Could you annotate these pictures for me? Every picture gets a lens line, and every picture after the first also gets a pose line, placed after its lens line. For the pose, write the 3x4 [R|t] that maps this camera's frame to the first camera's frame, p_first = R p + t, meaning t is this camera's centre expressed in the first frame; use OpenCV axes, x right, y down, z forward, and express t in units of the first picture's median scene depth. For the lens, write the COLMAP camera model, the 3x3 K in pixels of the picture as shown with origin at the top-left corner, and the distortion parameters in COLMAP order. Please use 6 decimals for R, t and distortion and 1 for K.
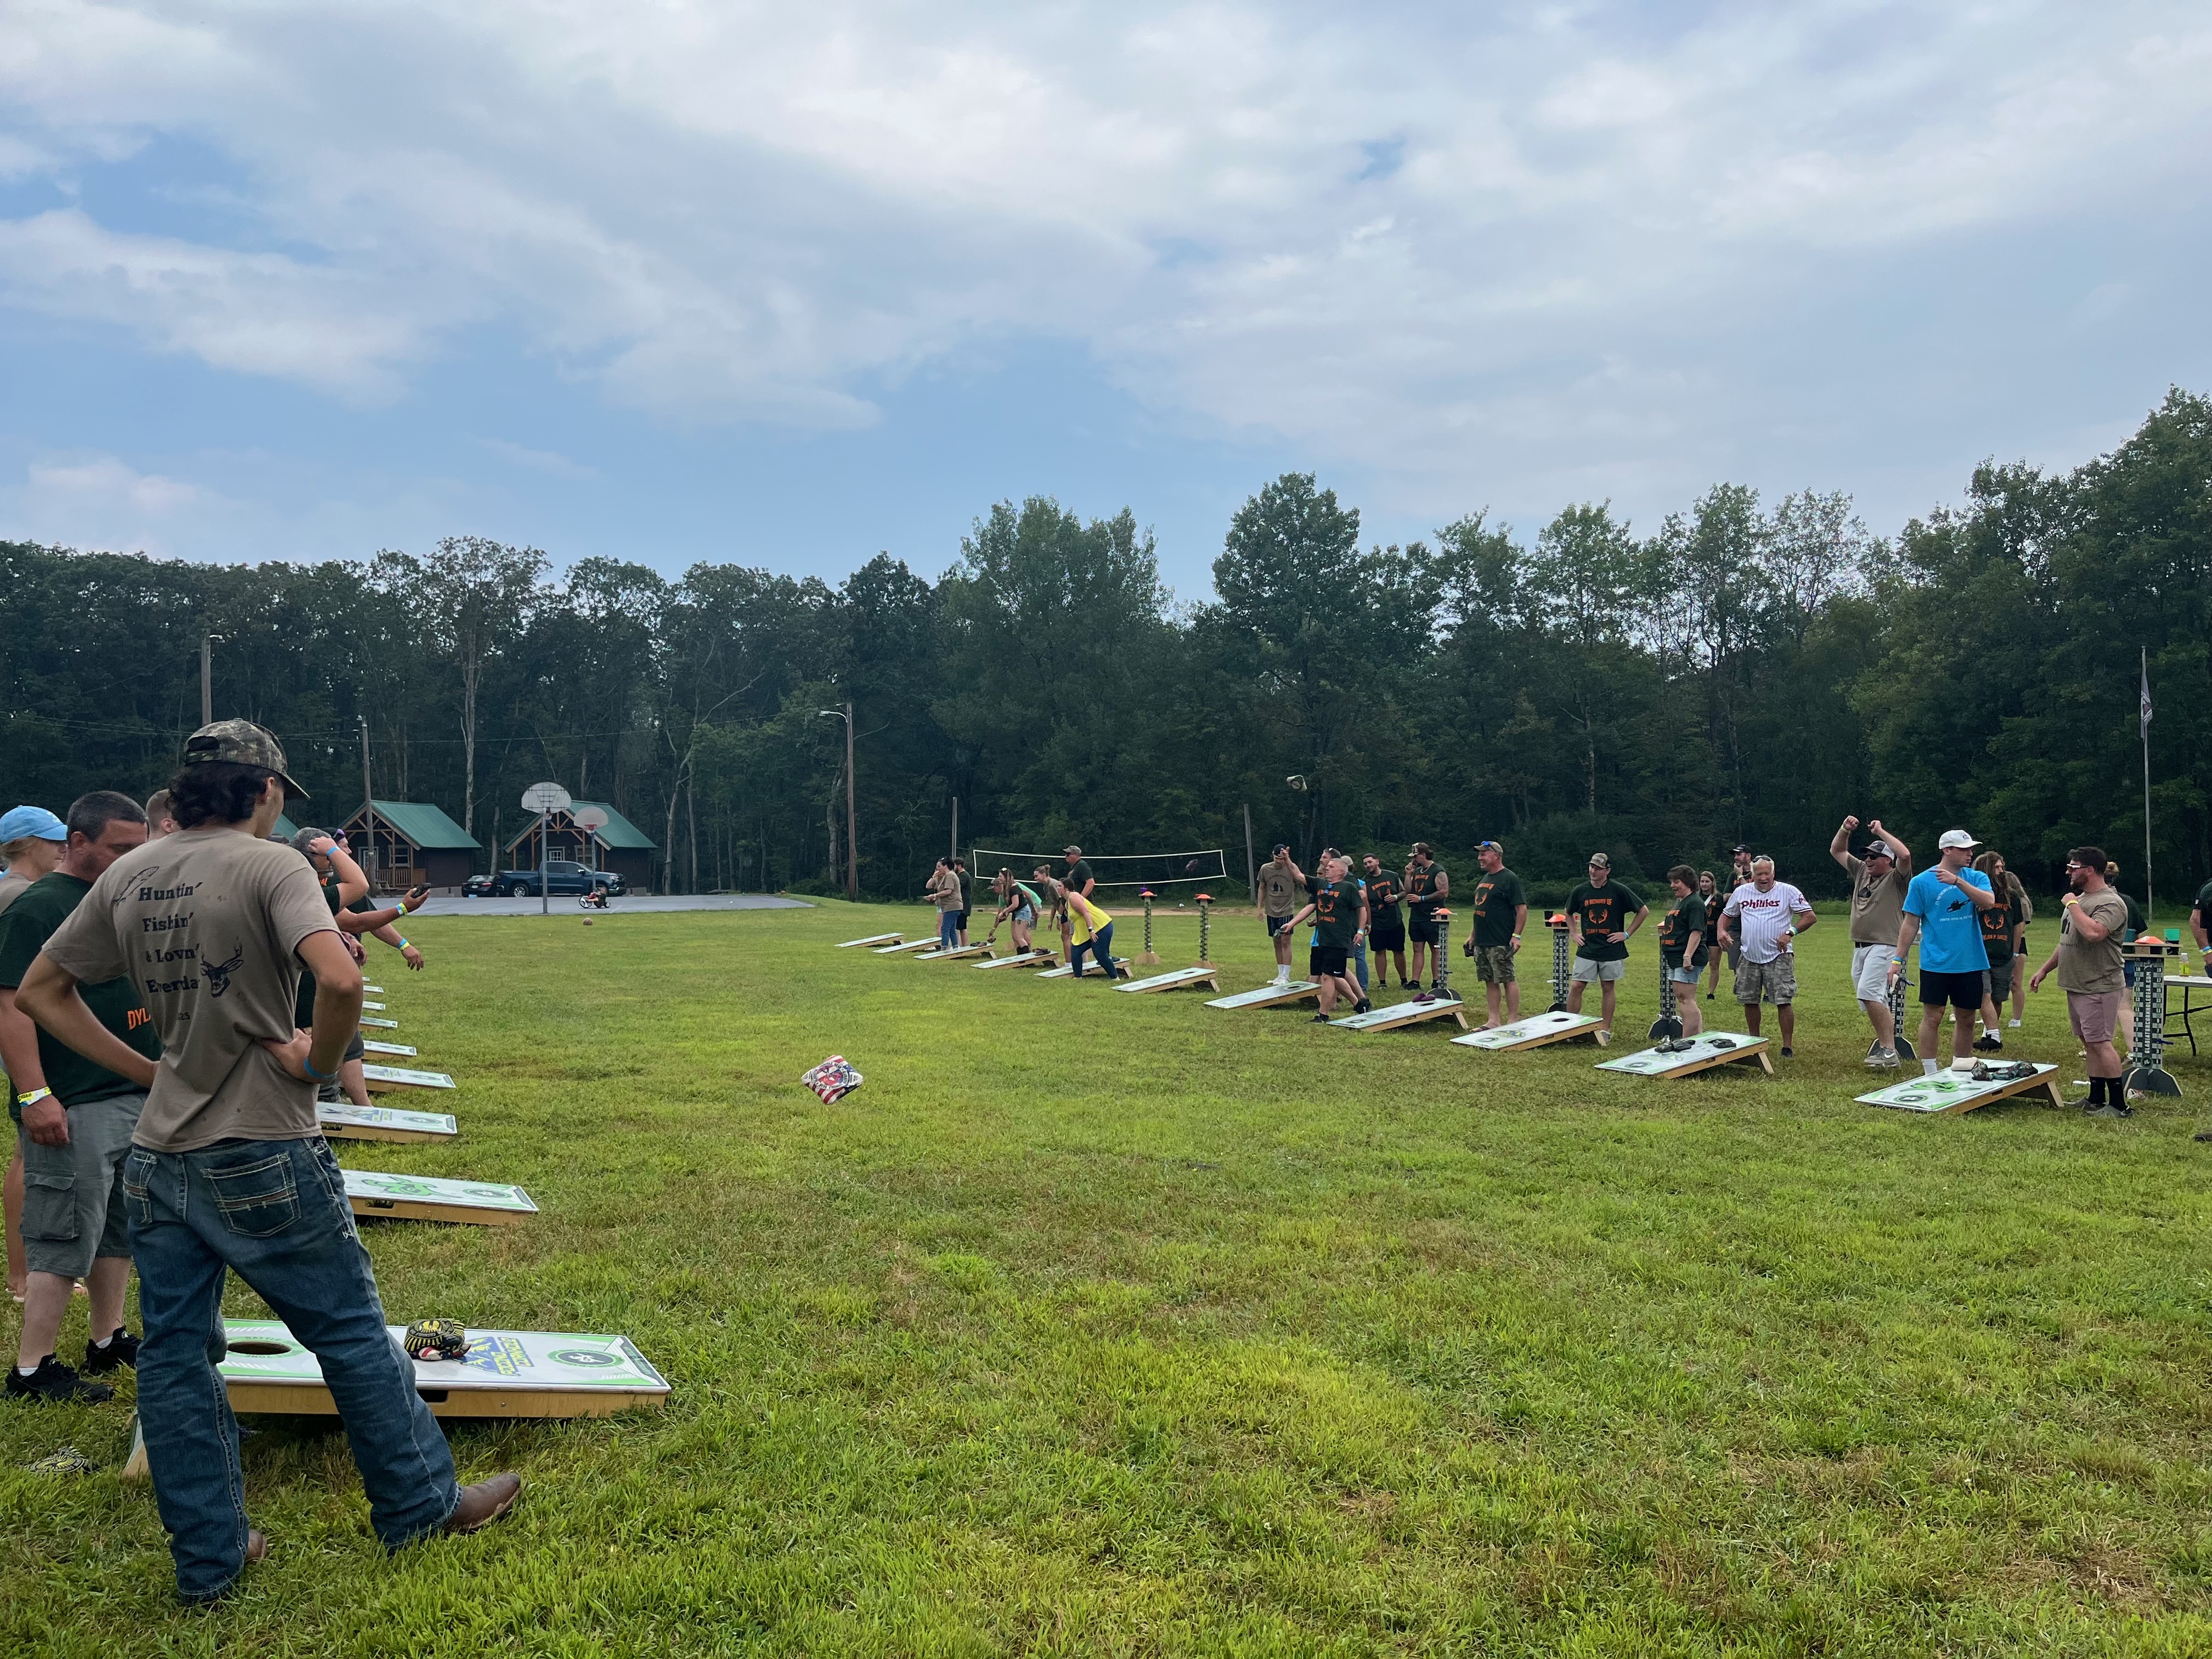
lens RADIAL K [[1668.9, 0, 1096.4], [0, 1668.9, 831.0], [0, 0, 1]] dist [0.040787, -0.054191]
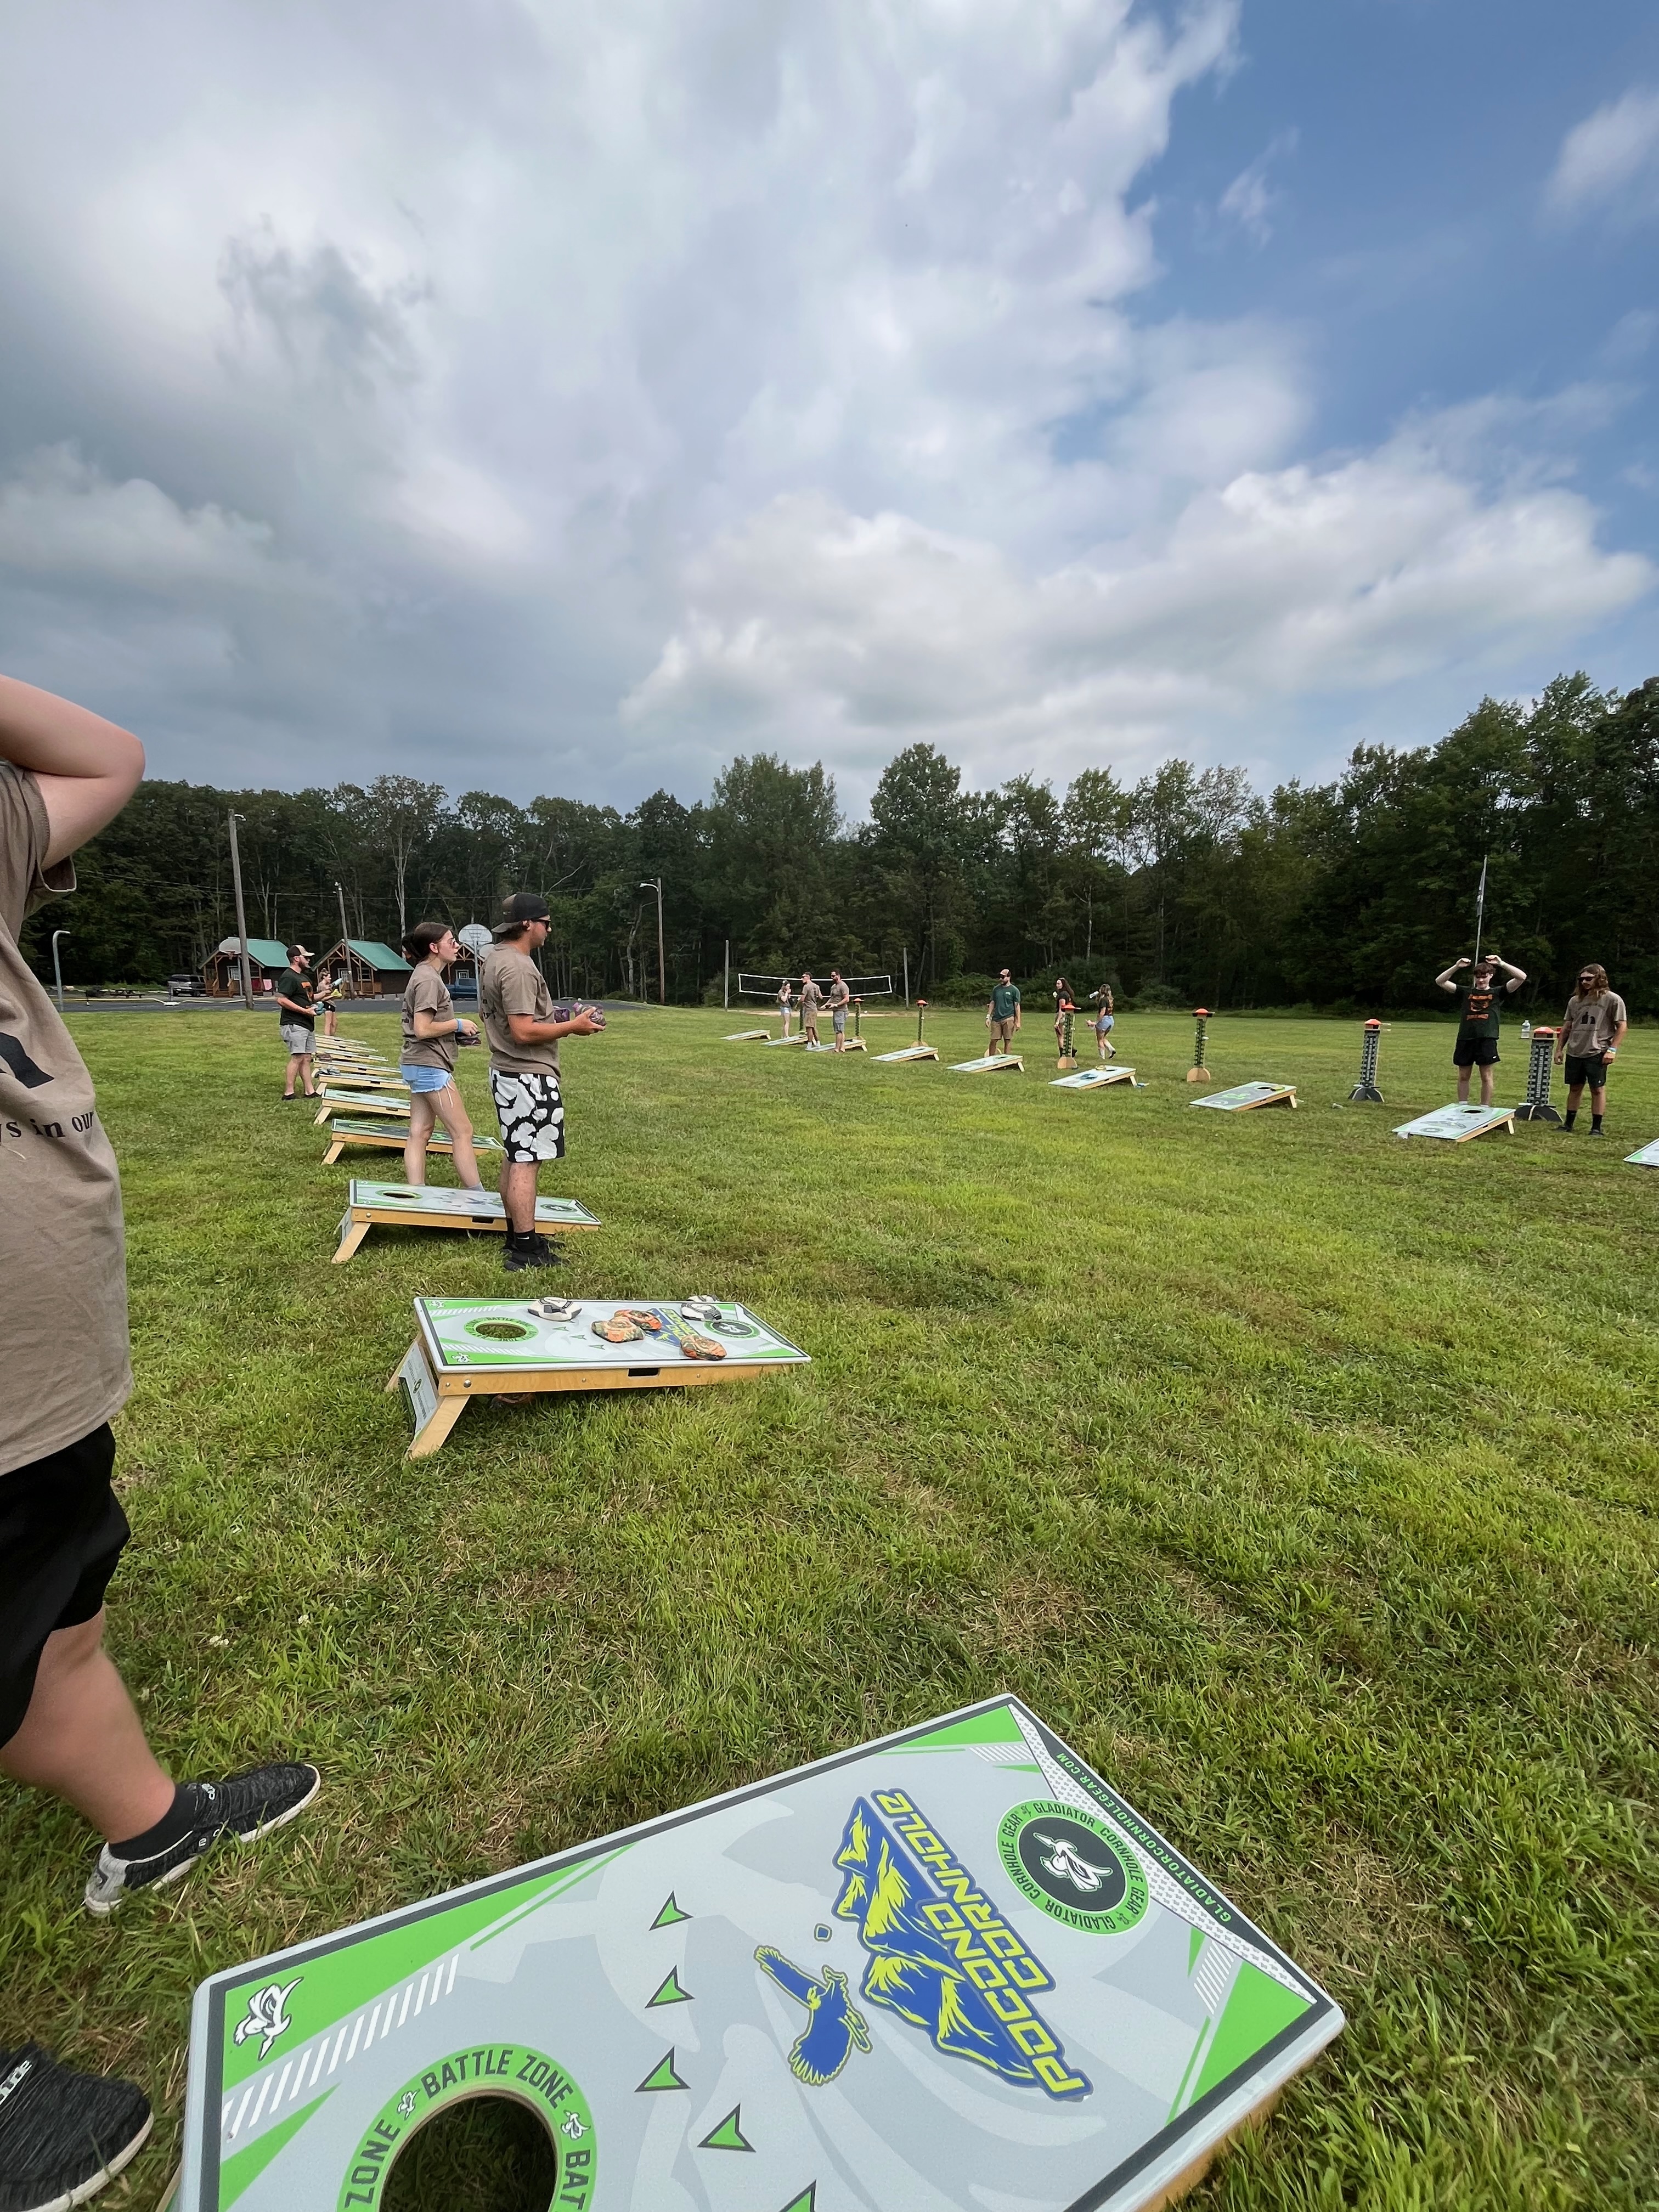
lens RADIAL K [[889.9, 0, 816.7], [0, 889.9, 1101.7], [0, 0, 1]] dist [-0.007686, 0.000224]
pose [[0.996388, -0.000132, 0.084917, -0.055716], [-0.012547, 0.988793, 0.148768, 0.003690], [-0.083985, -0.149296, 0.985219, 0.102877]]
